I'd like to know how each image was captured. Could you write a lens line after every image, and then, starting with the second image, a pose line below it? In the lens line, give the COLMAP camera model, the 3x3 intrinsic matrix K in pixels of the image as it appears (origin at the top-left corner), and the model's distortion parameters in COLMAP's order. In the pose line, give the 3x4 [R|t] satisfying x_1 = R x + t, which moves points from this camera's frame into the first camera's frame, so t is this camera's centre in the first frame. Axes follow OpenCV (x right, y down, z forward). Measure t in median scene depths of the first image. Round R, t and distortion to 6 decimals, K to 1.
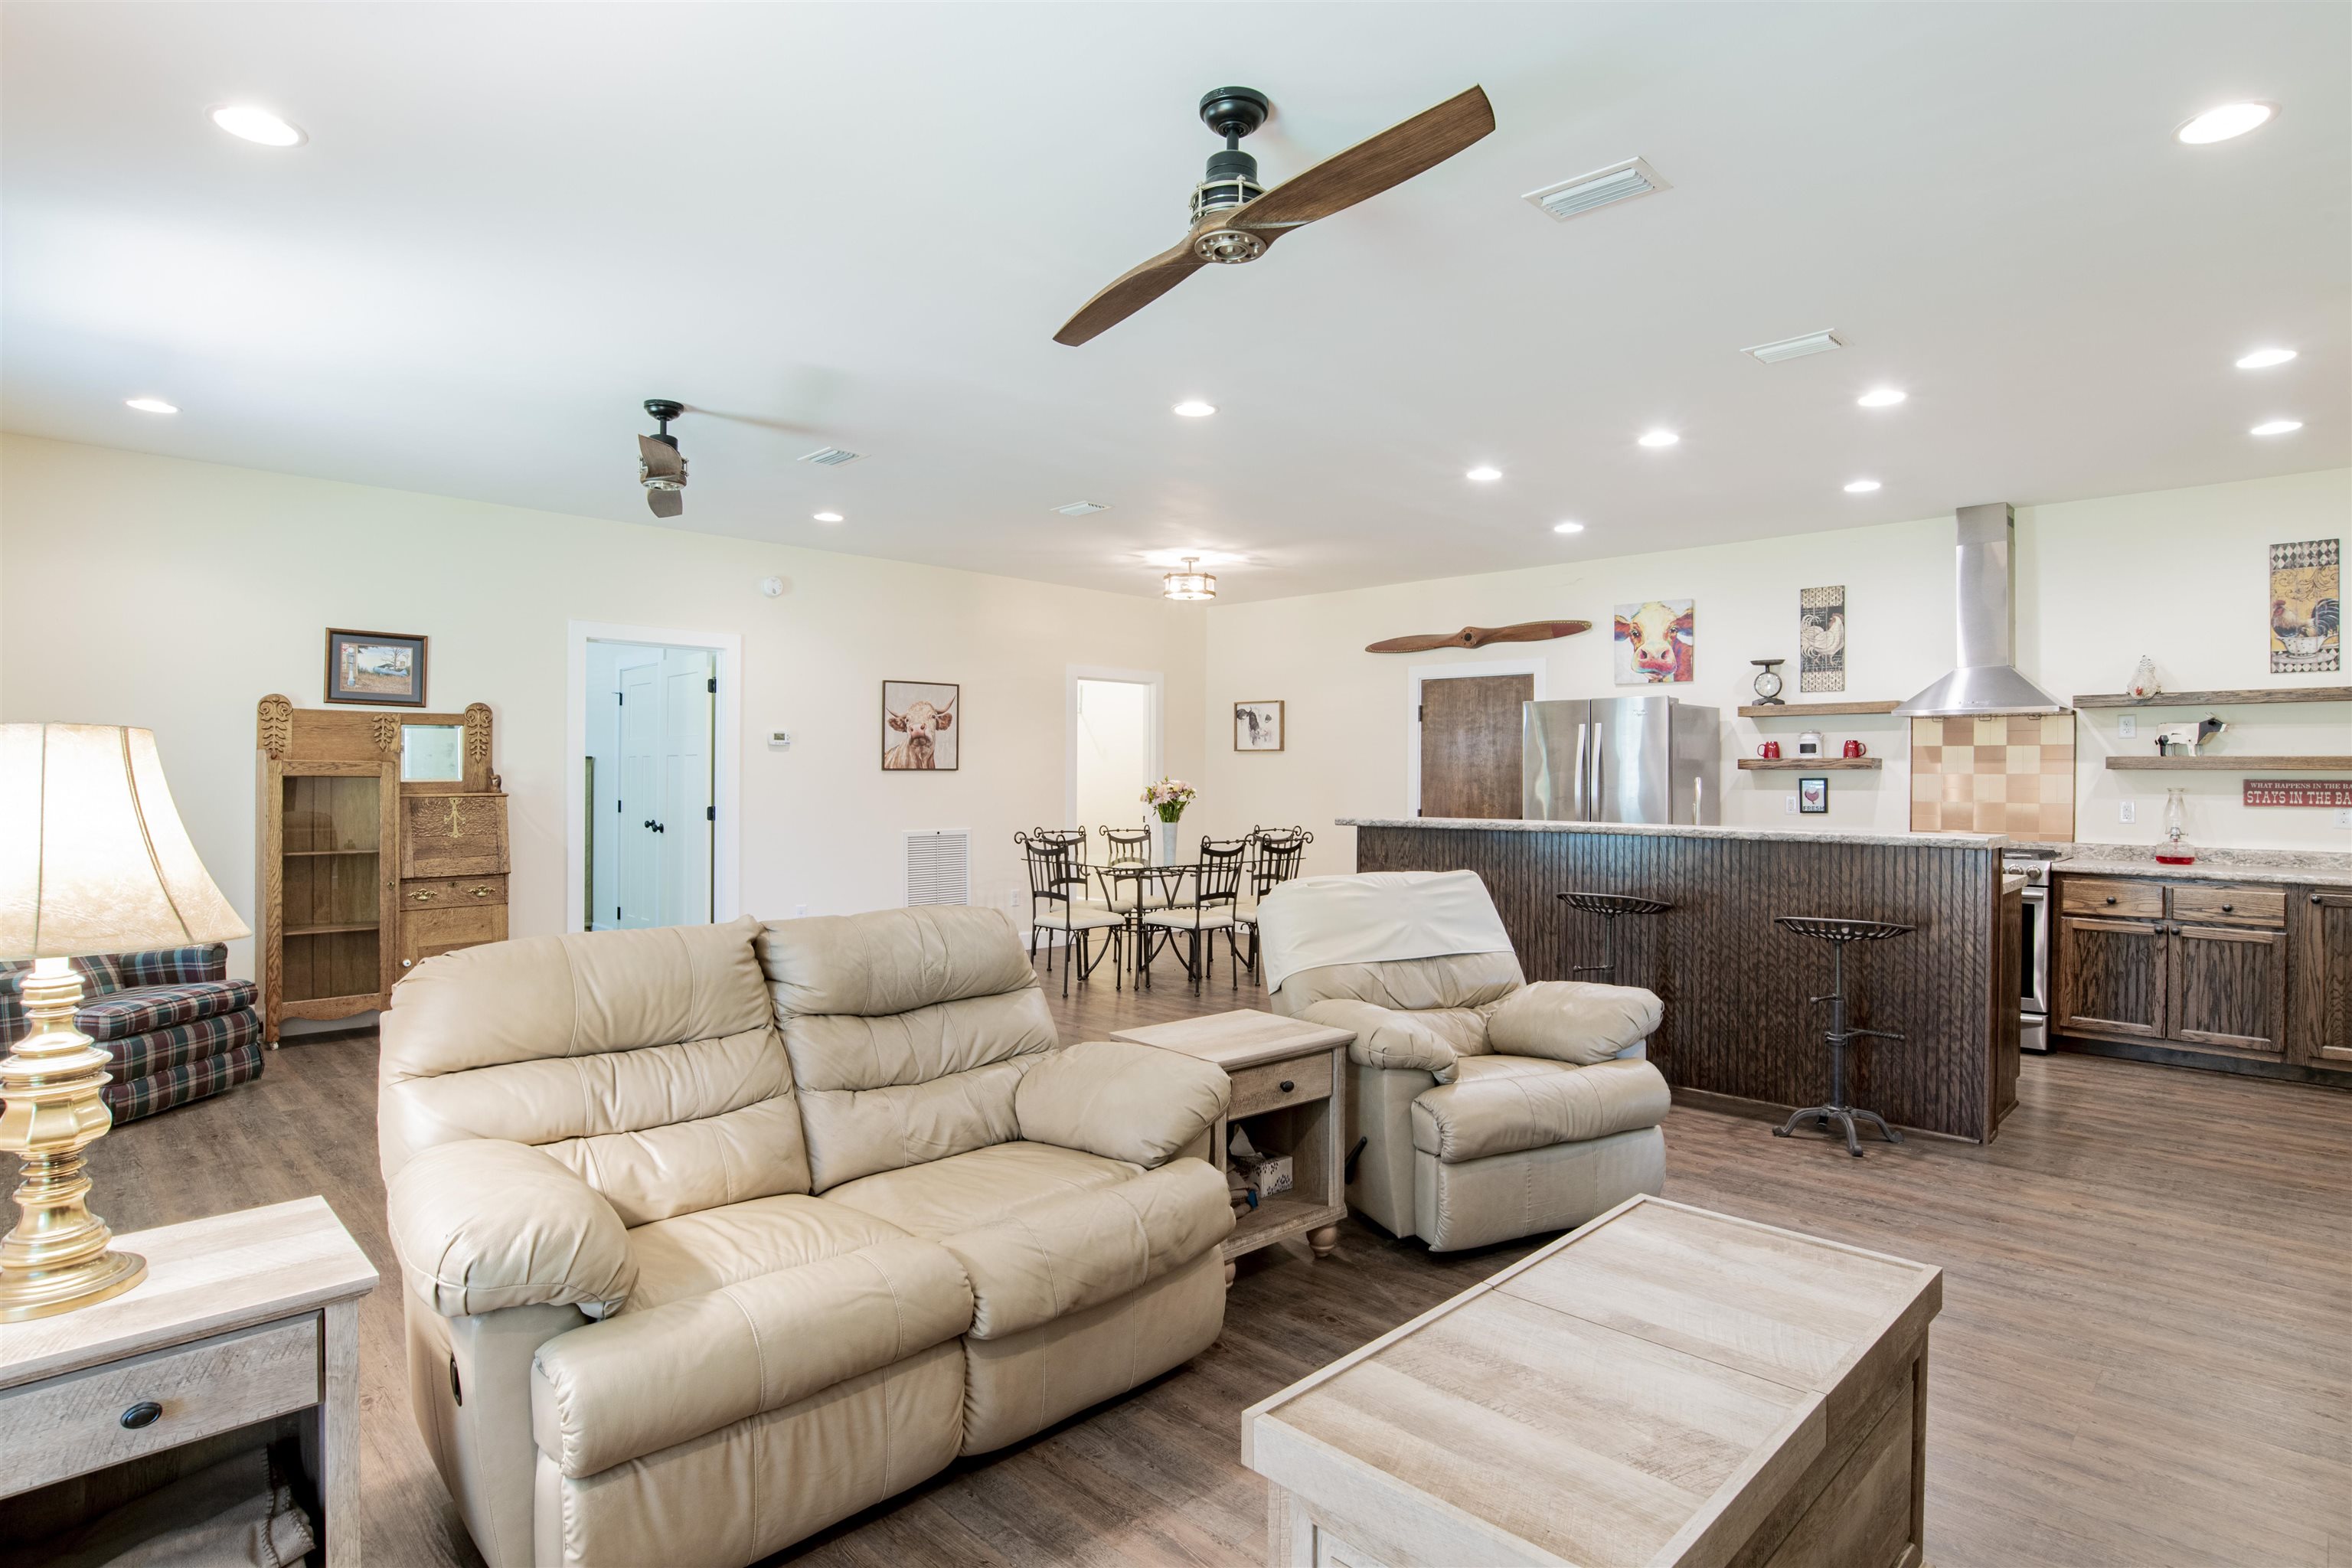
lens RADIAL K [[1204.9, 0, 1190.1], [0, 1204.9, 762.3], [0, 0, 1]] dist [-0.042907, 0.012310]
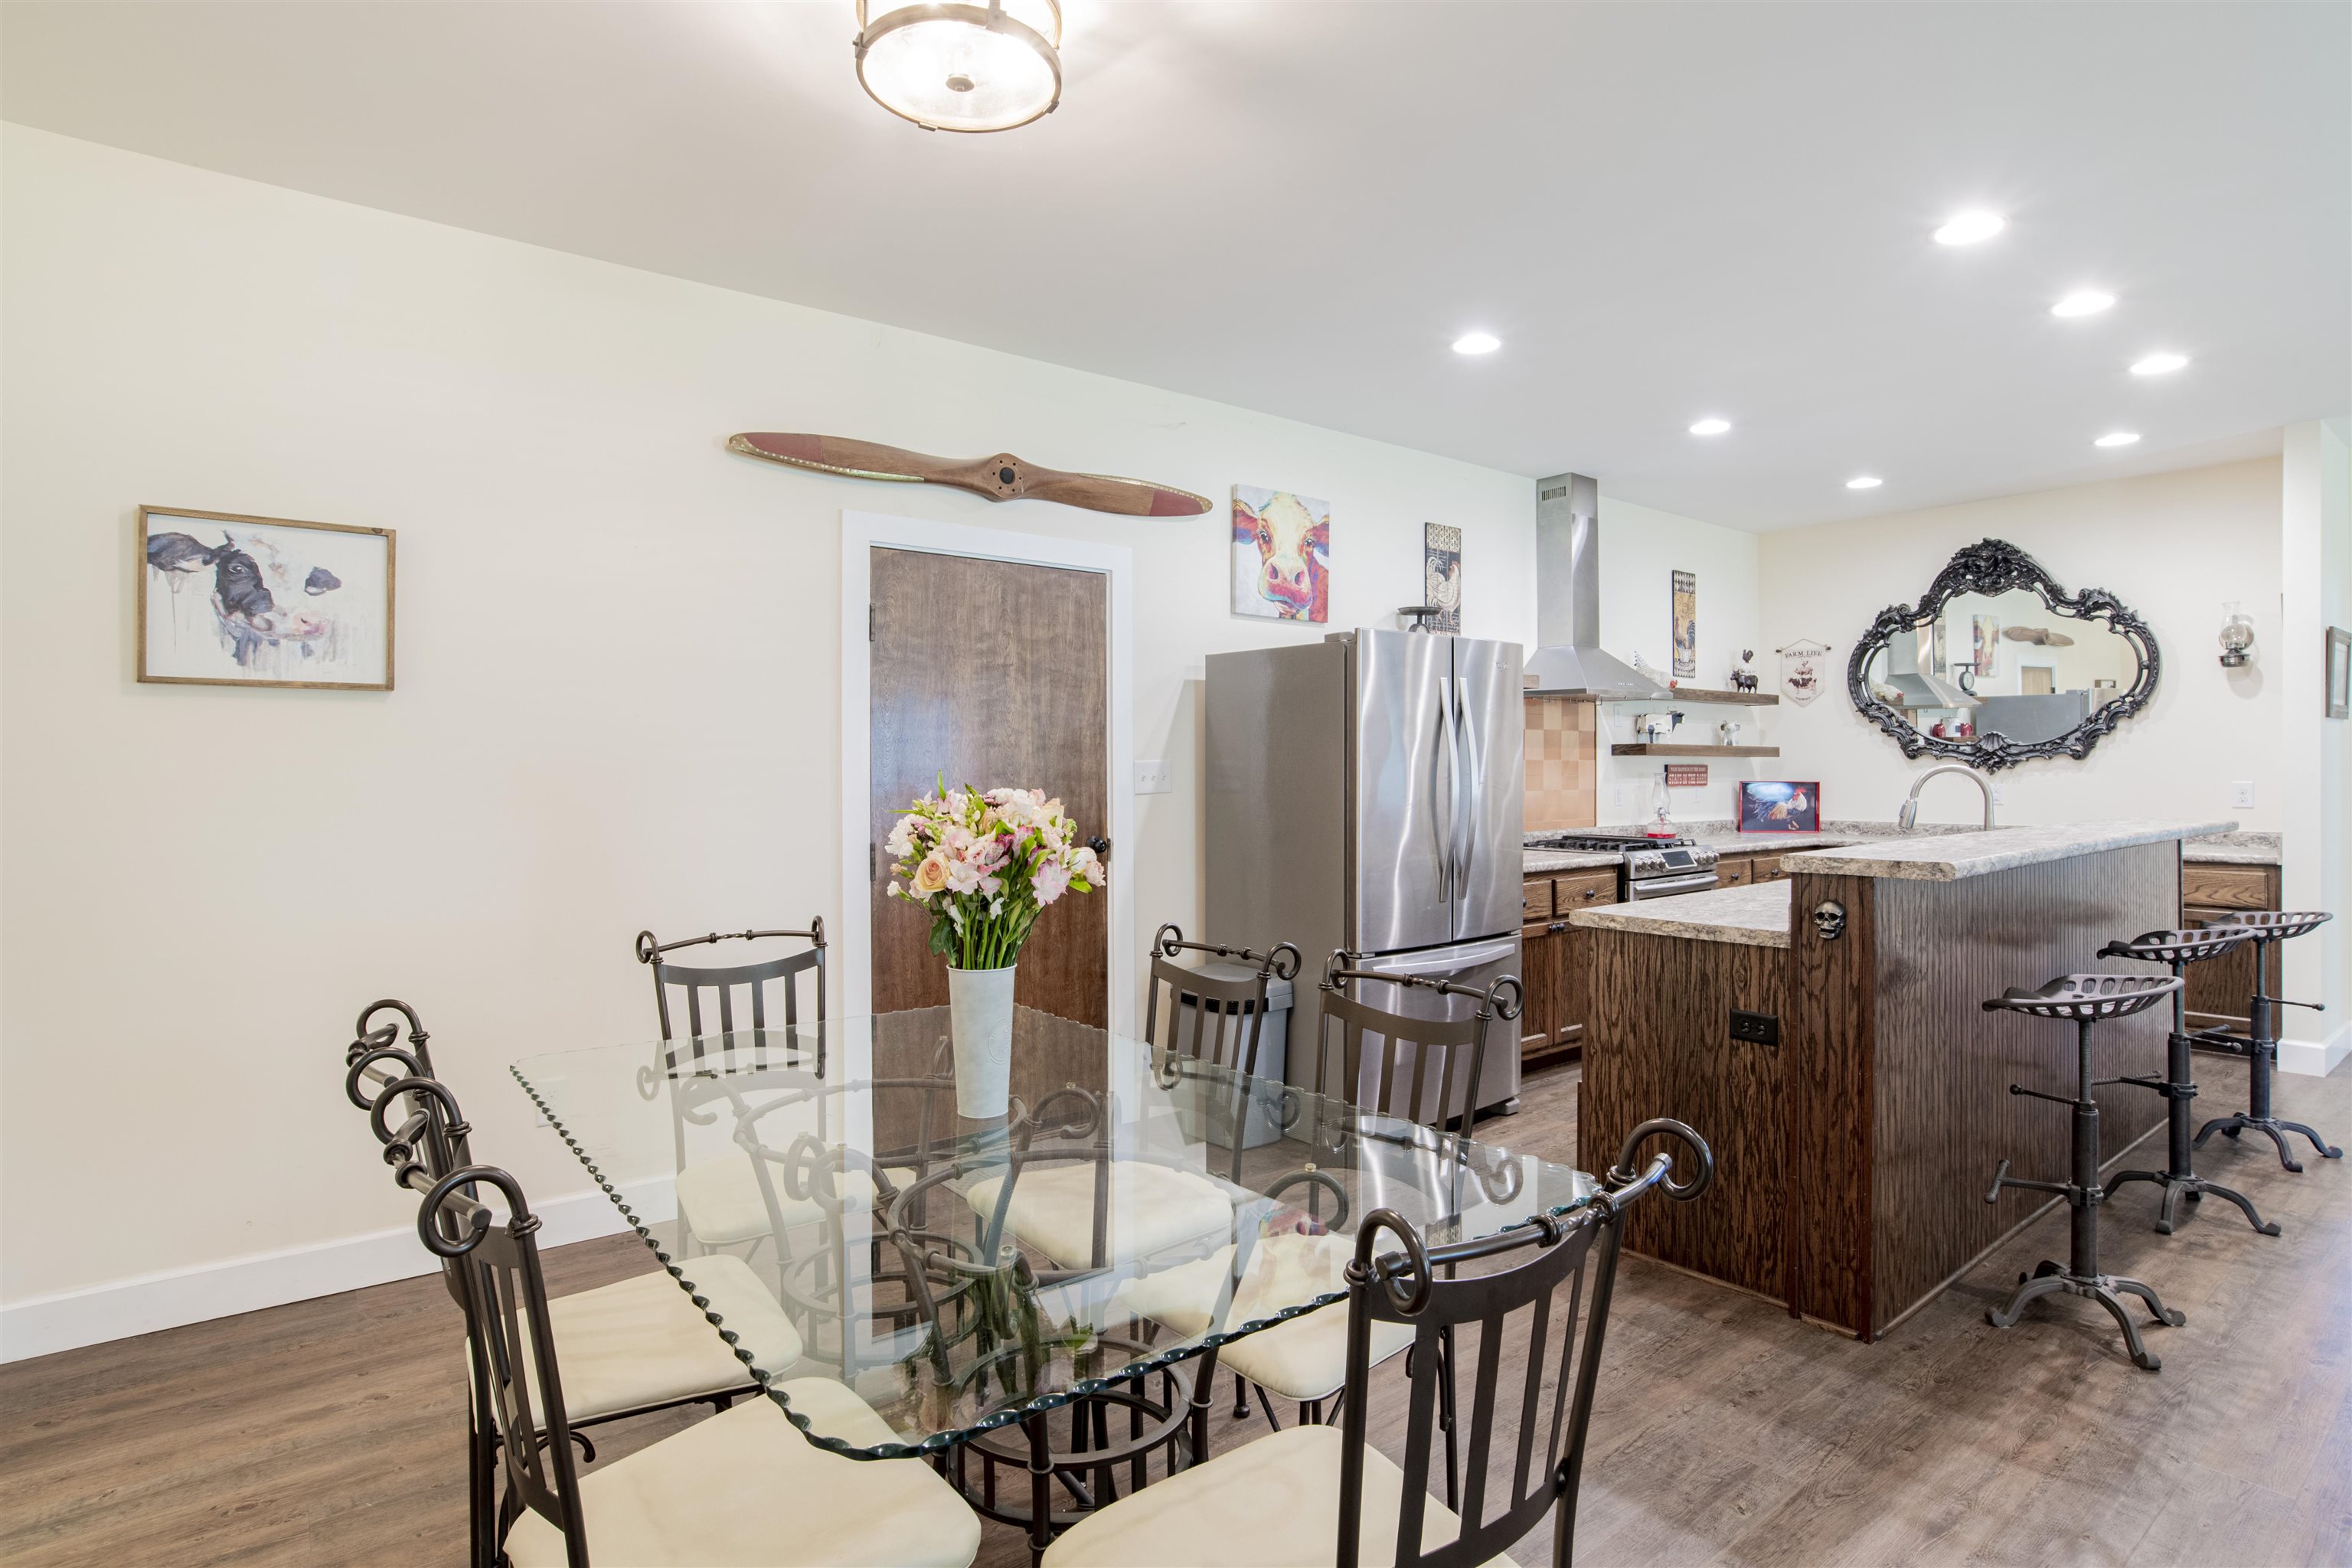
lens RADIAL K [[1204.9, 0, 1195.2], [0, 1204.9, 765.4], [0, 0, 1]] dist [-0.042907, 0.012310]
pose [[0.119772, -0.006724, 0.992779, -0.292021], [-0.007295, 0.999944, 0.007652, 0.008344], [-0.992775, -0.008159, 0.119717, 1.089915]]
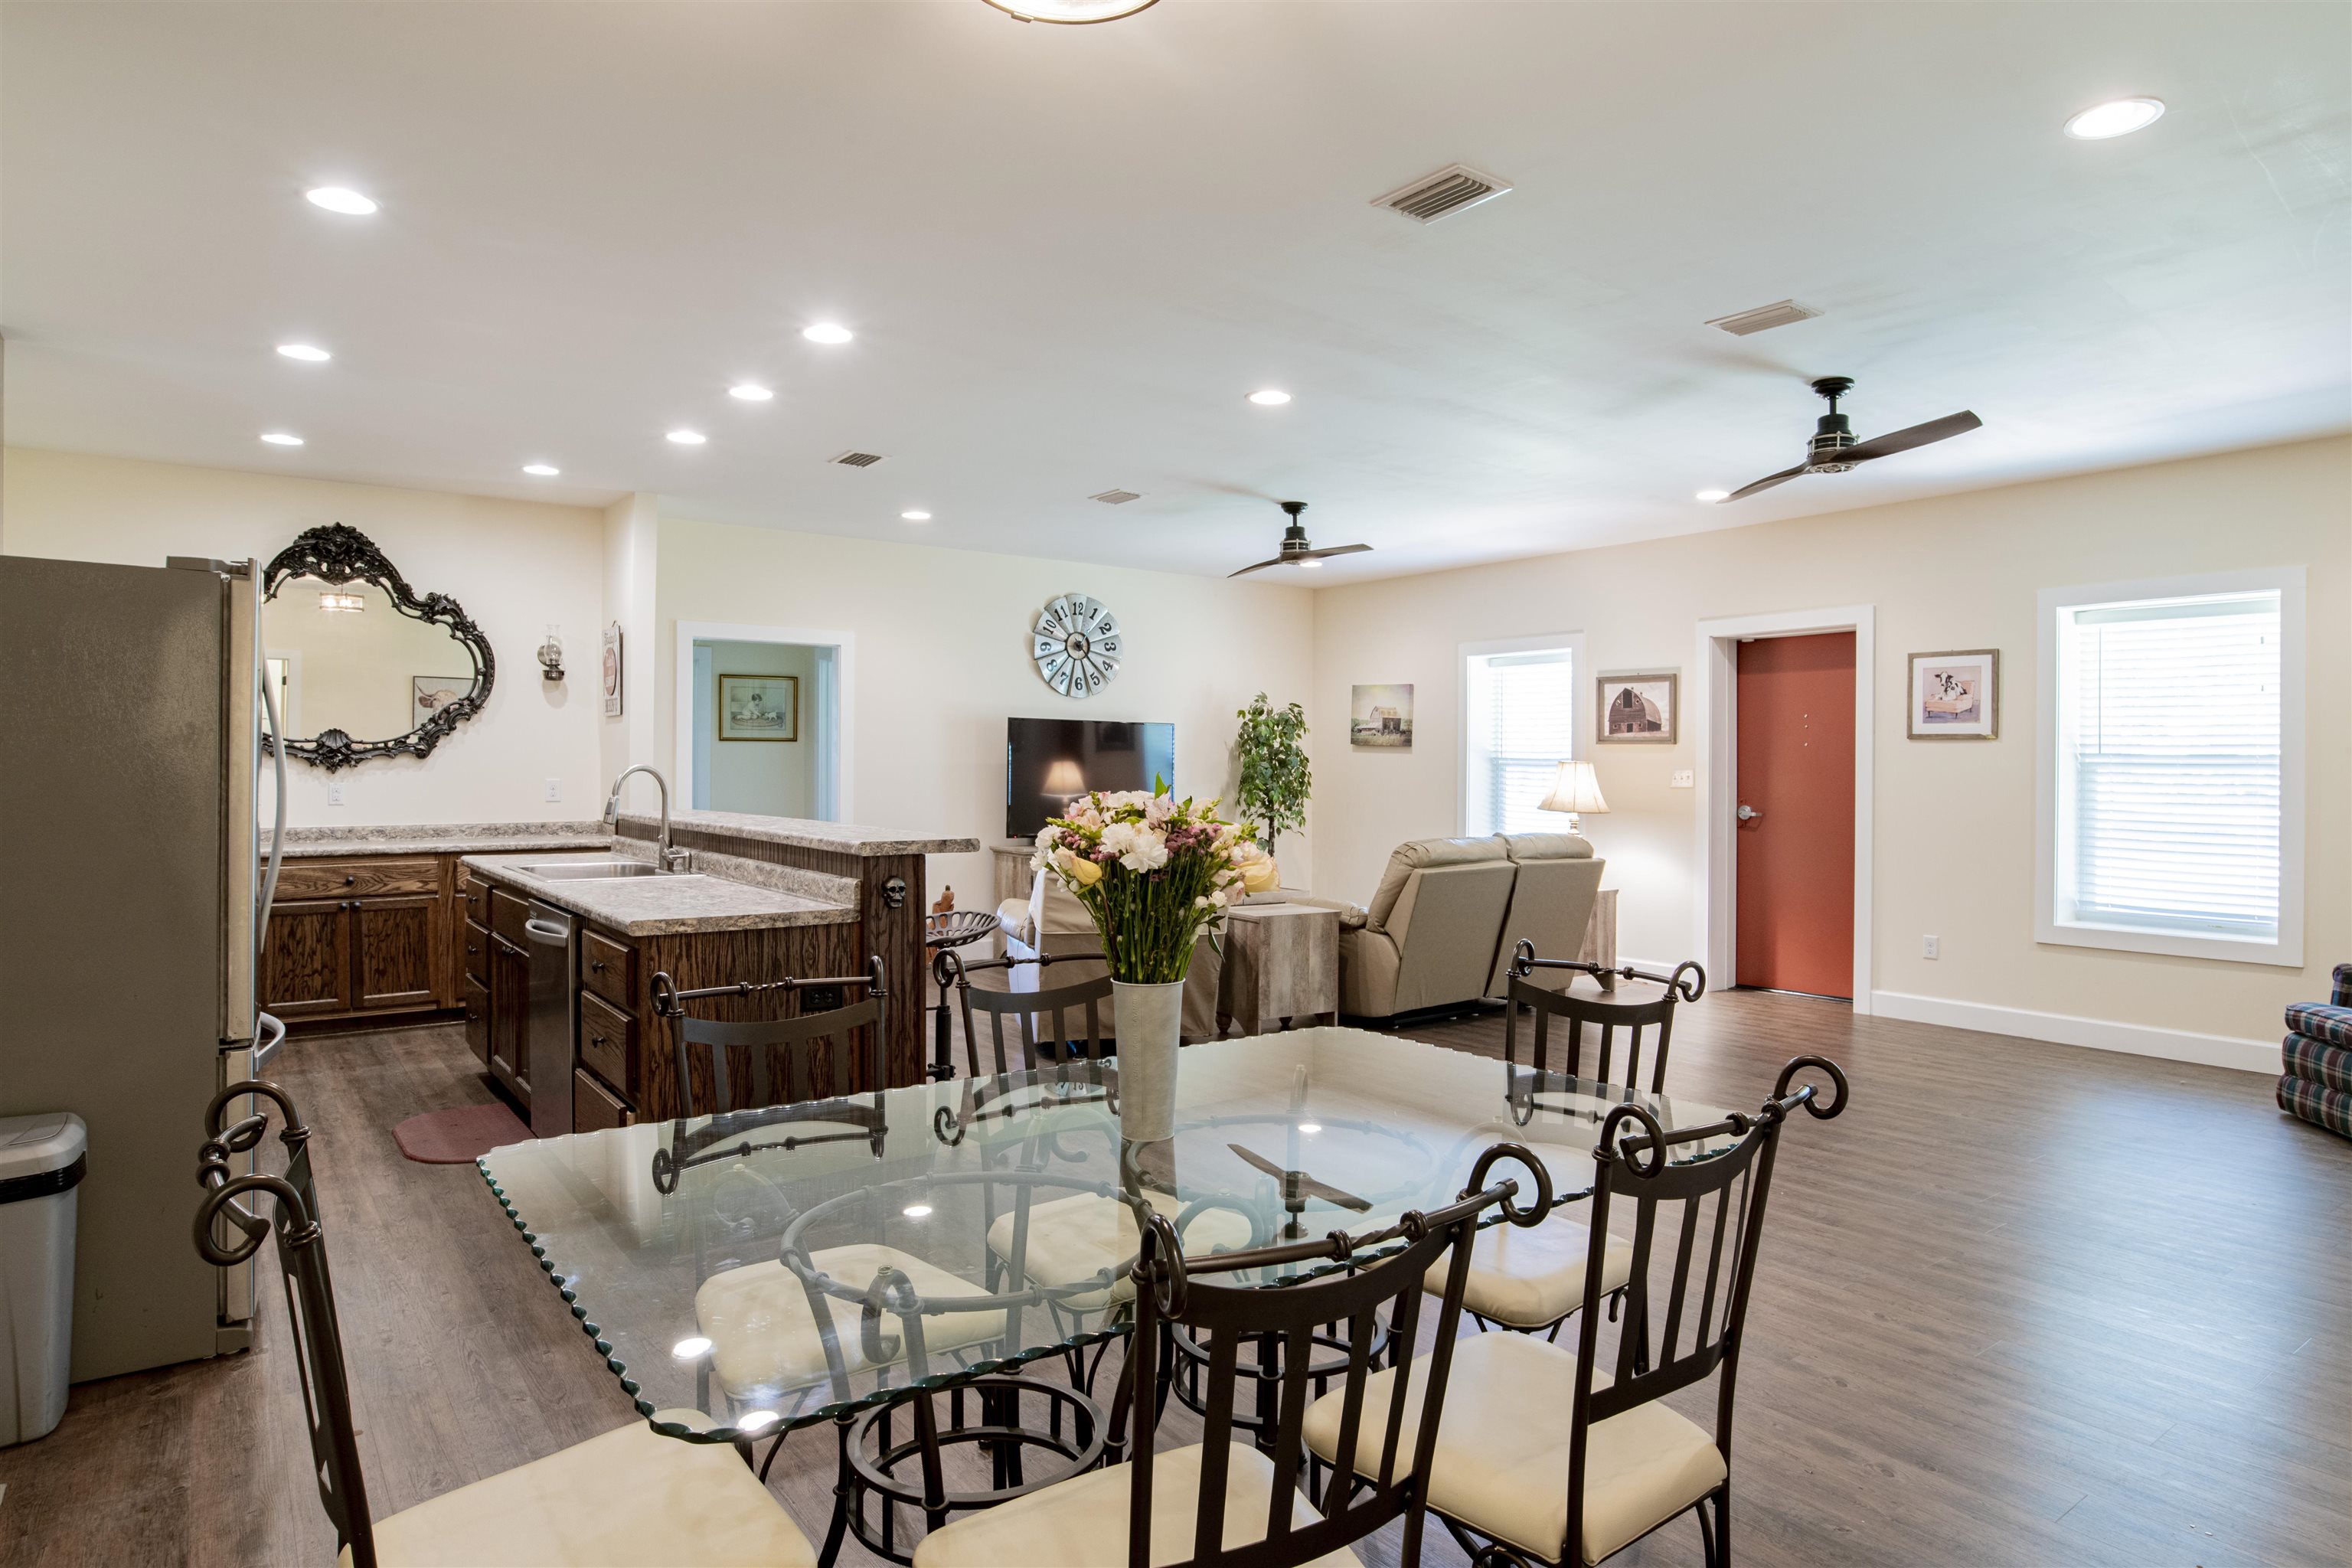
lens RADIAL K [[1348.8, 0, 1199.8], [0, 1348.8, 776.3], [0, 0, 1]] dist [-0.025007, 0.000507]
pose [[-0.987192, -0.014877, 0.158839, -0.082095], [-0.015452, 0.999878, -0.002387, 0.012936], [-0.158784, -0.004811, -0.987302, 1.460983]]
